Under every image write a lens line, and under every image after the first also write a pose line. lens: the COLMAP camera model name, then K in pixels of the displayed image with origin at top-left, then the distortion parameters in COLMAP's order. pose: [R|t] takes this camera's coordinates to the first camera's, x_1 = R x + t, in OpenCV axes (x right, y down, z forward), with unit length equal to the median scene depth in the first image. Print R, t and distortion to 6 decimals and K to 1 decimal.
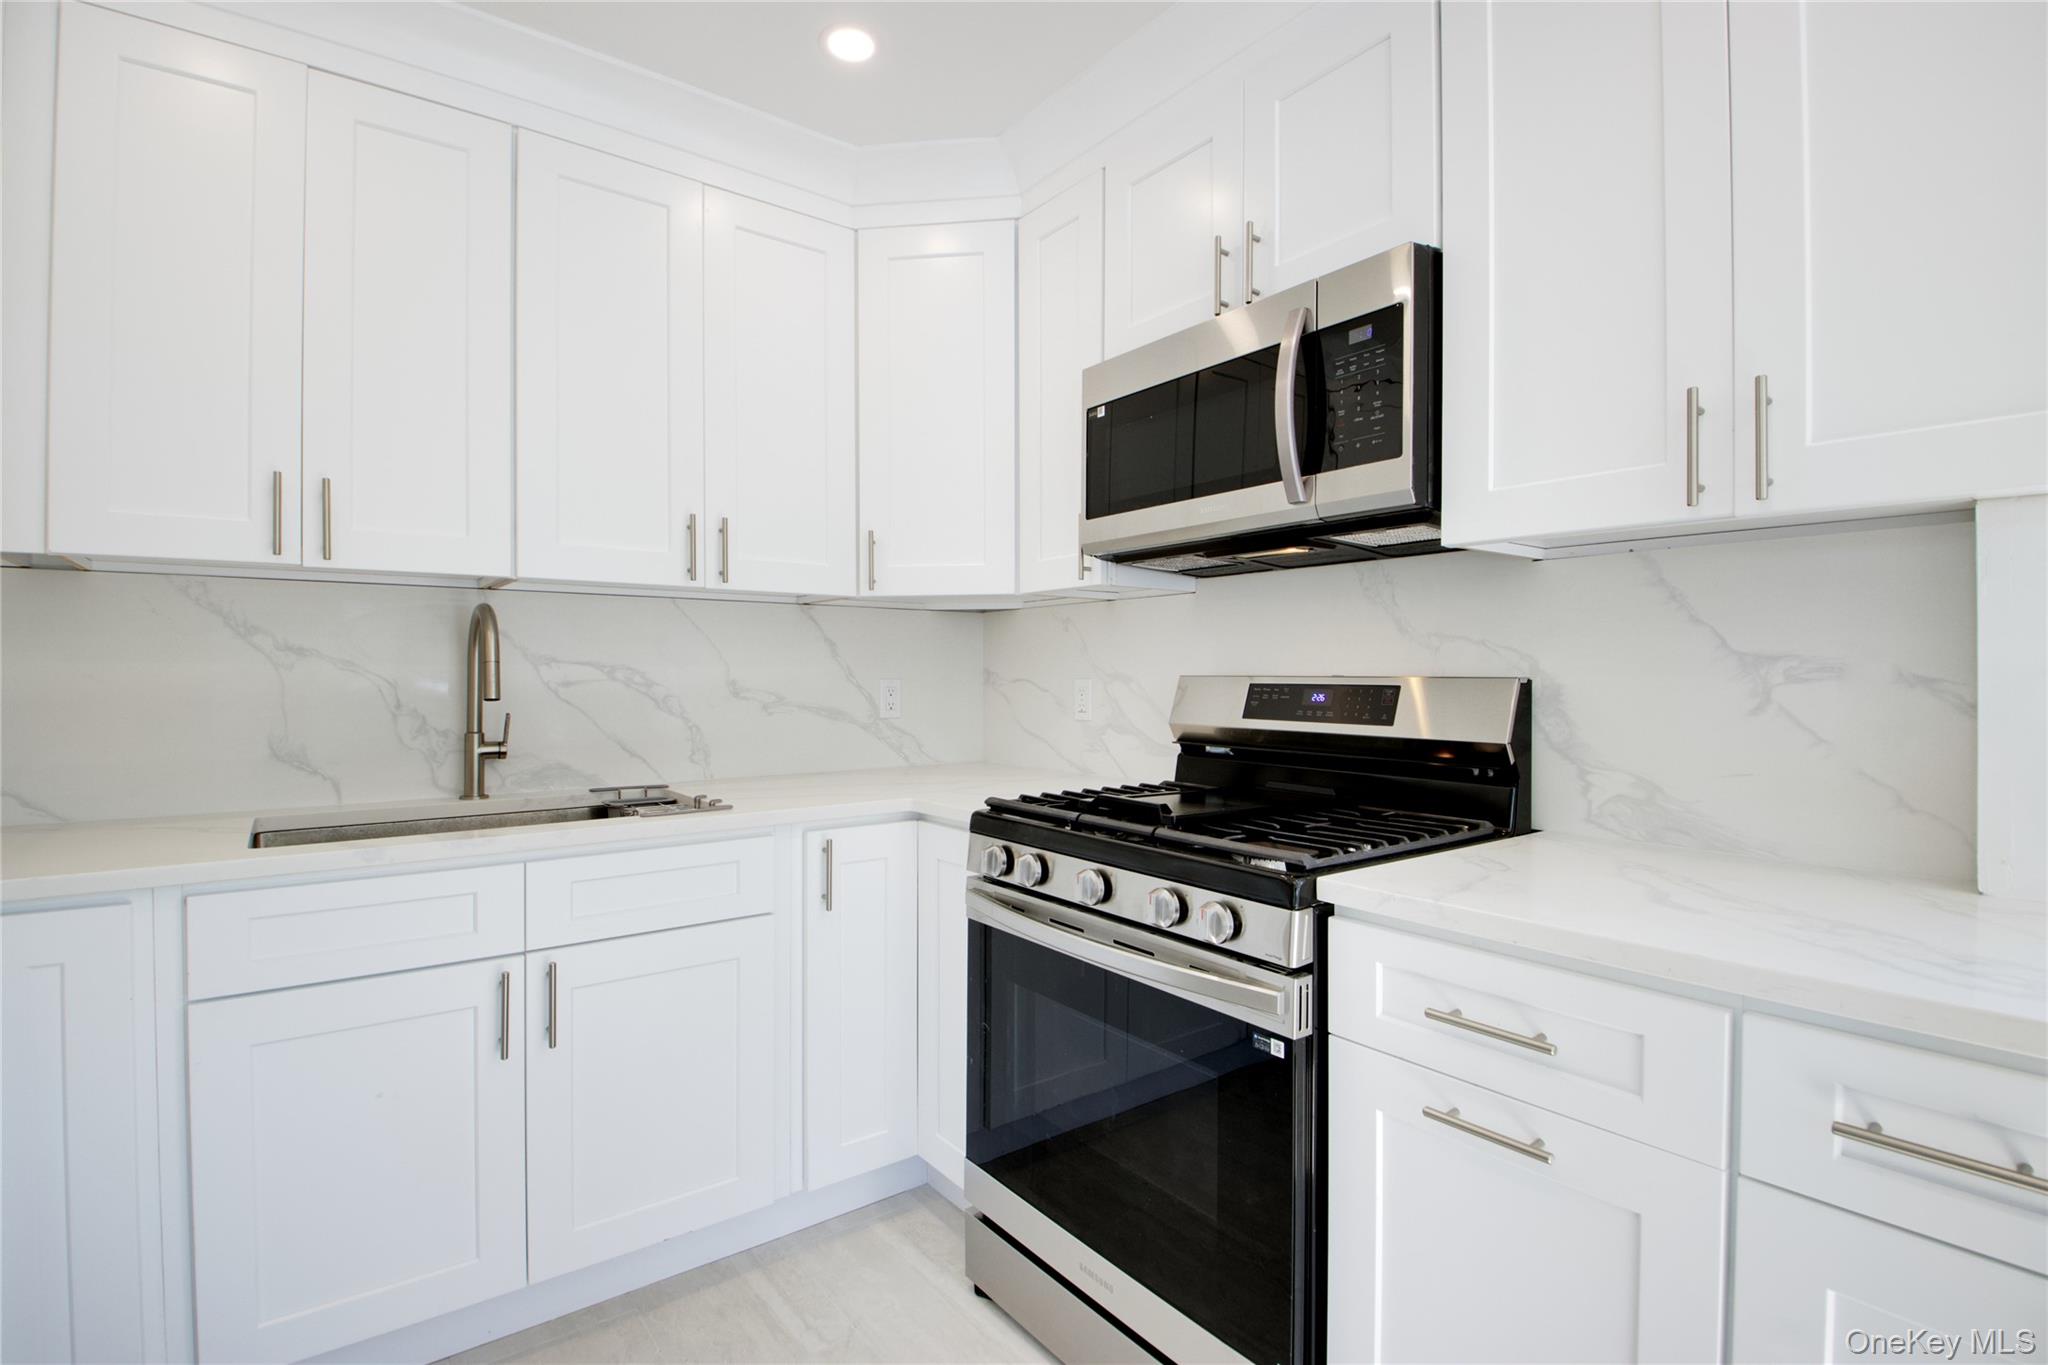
lens RADIAL K [[972.3, 0, 986.8], [0, 972.3, 691.5], [0, 0, 1]] dist [0.021573, -0.000086]
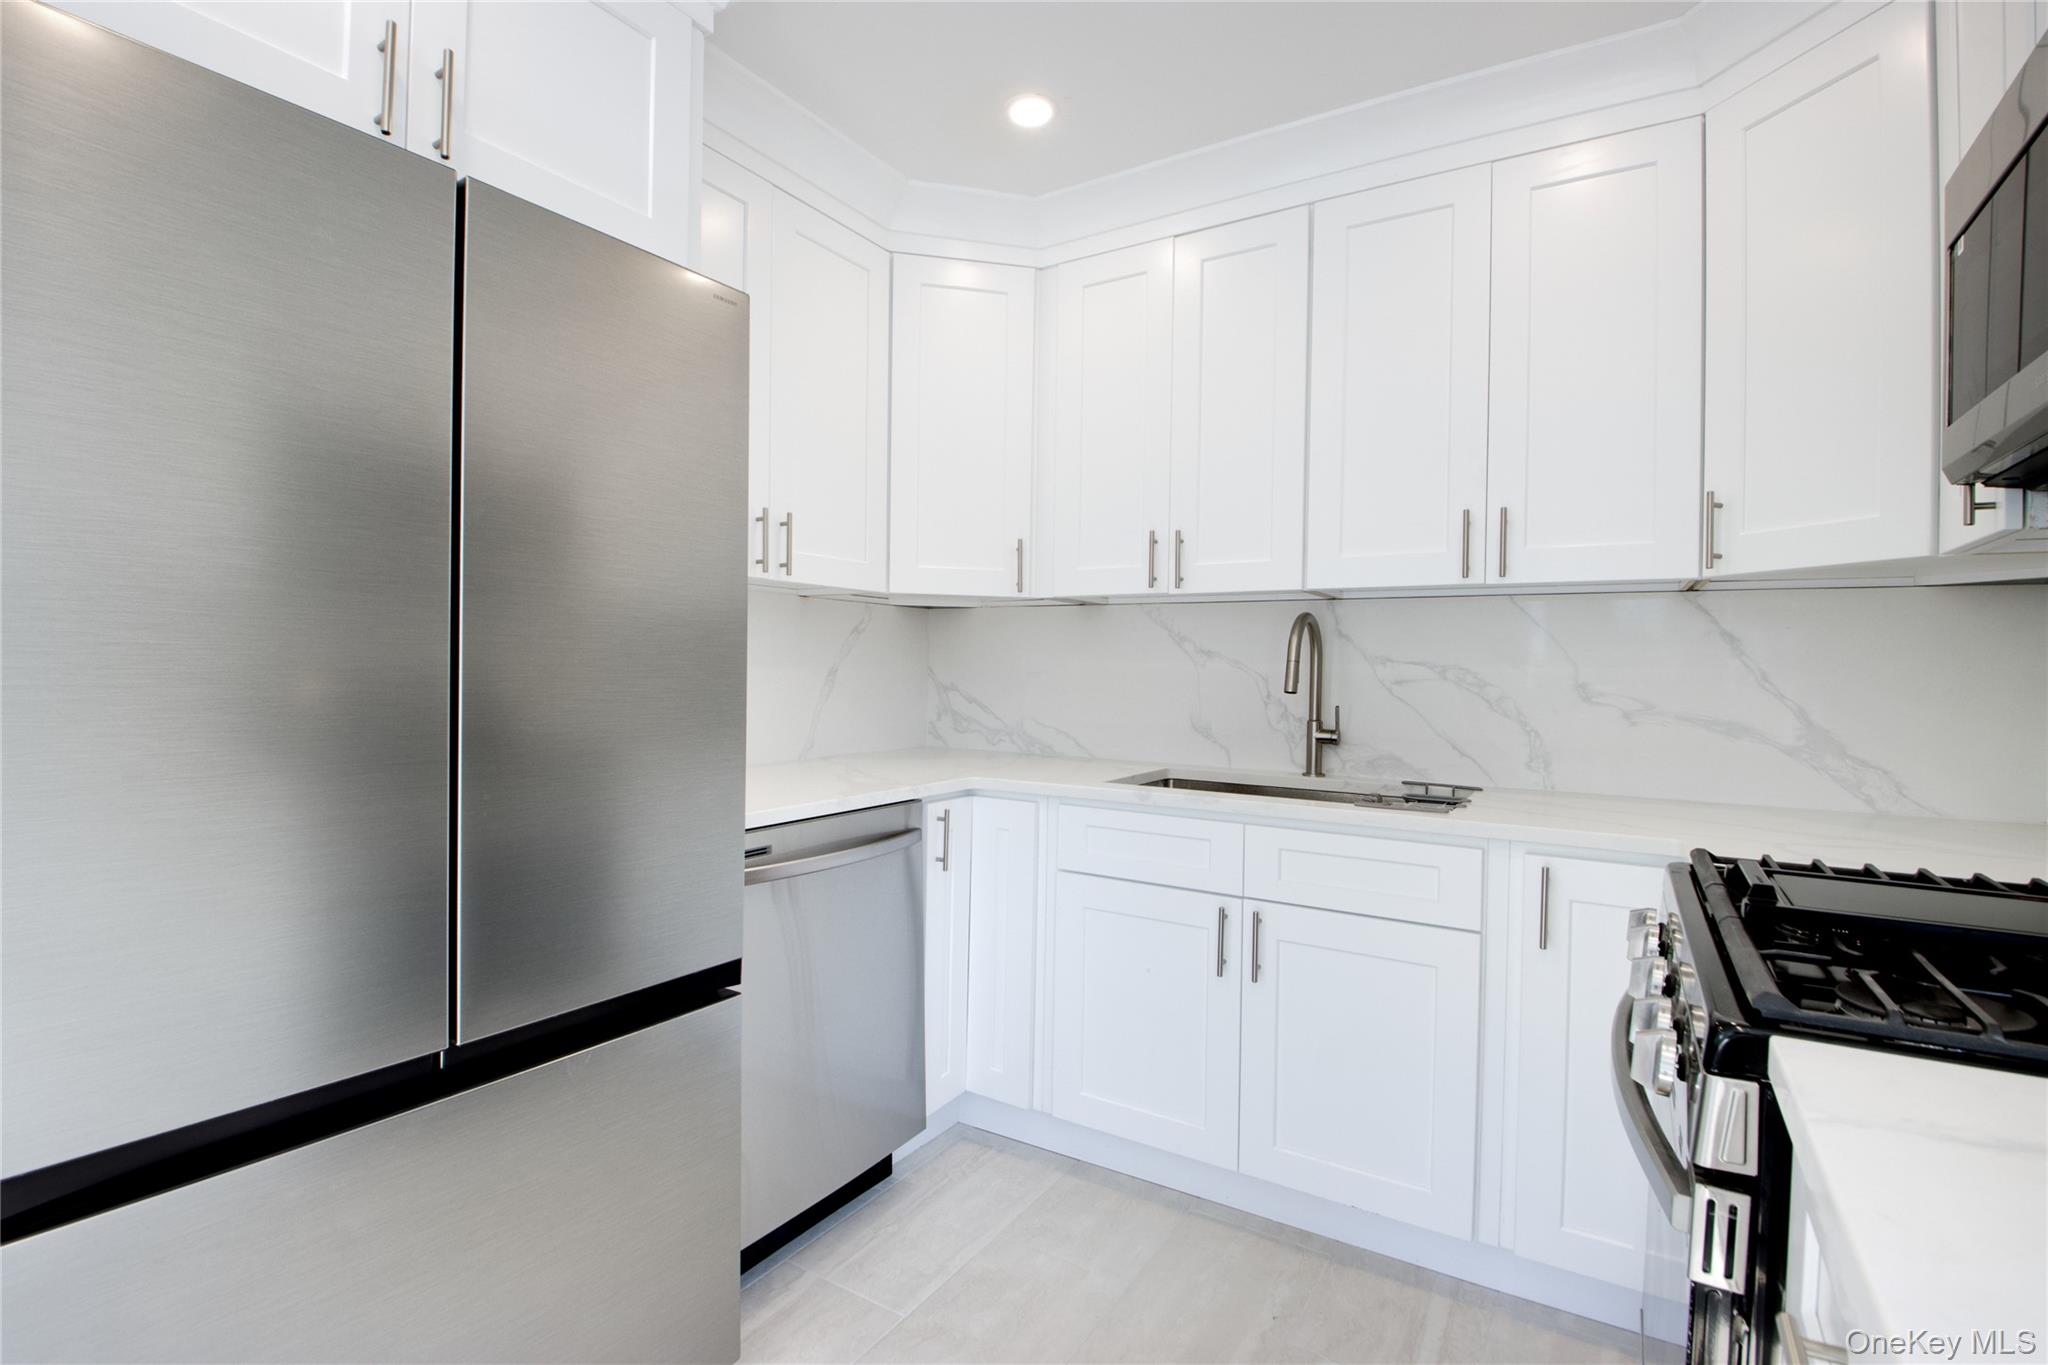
lens RADIAL K [[945.4, 0, 1024.0], [0, 945.4, 682.5], [0, 0, 1]] dist [0.001148, -0.000339]
pose [[0.383671, 0.020833, -0.923235, 0.432780], [-0.036097, 0.999320, 0.007550, -0.000399], [0.922764, 0.030429, 0.384162, 0.243438]]
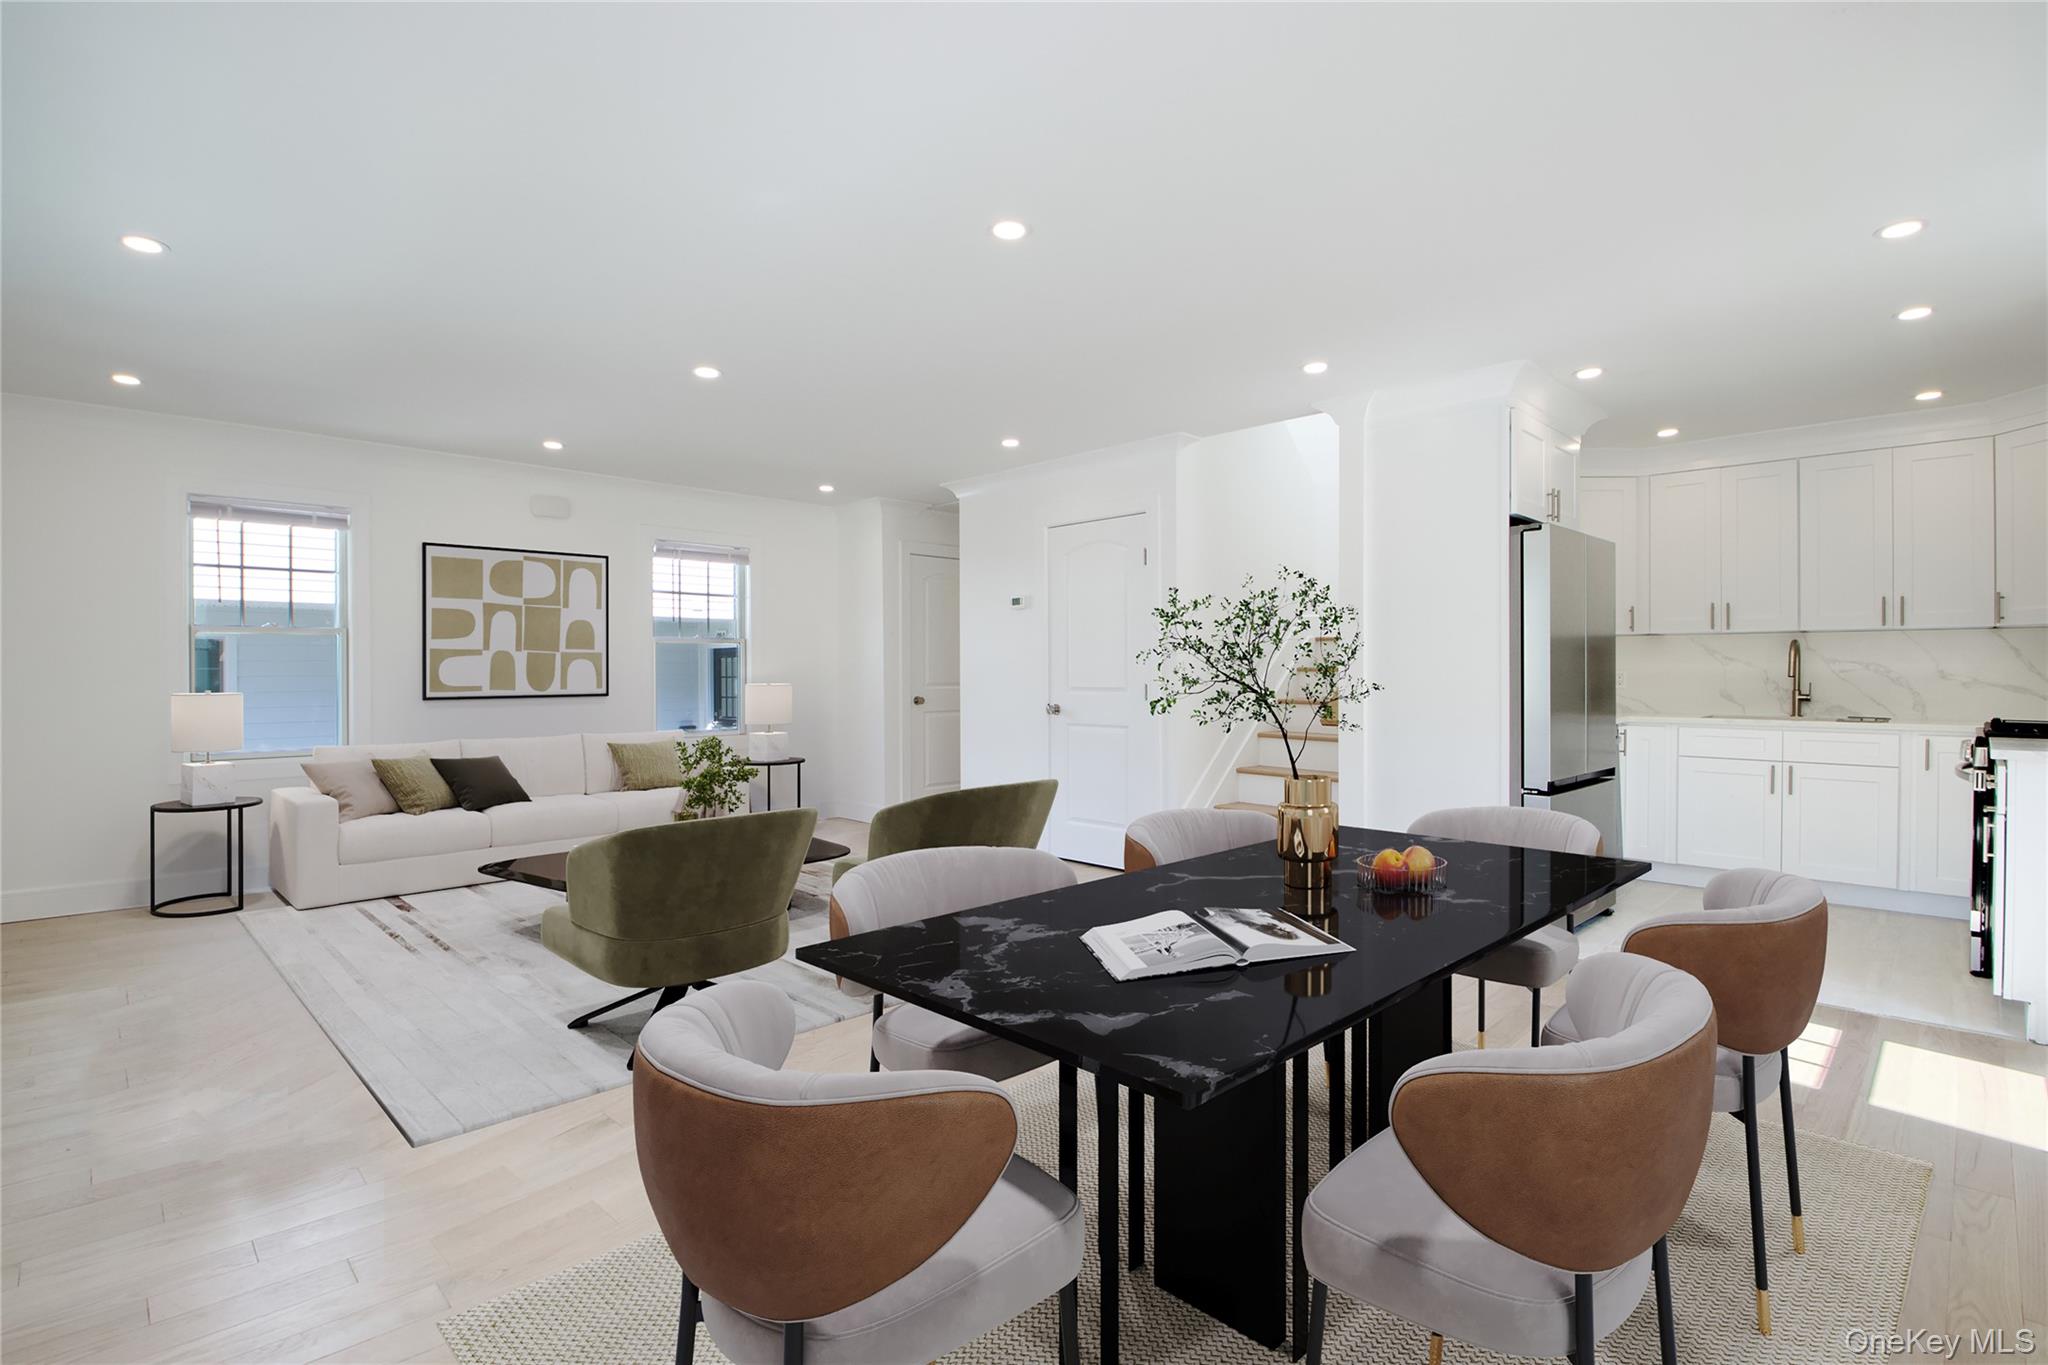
lens RADIAL K [[978.3, 0, 1024.0], [0, 978.3, 682.5], [0, 0, 1]] dist [-0.023436, 0.000049]
pose [[0.172503, 0.010583, -0.984952, 1.689443], [-0.023499, 0.999702, 0.006625, 0.056101], [0.984729, 0.022003, 0.172700, -1.487937]]
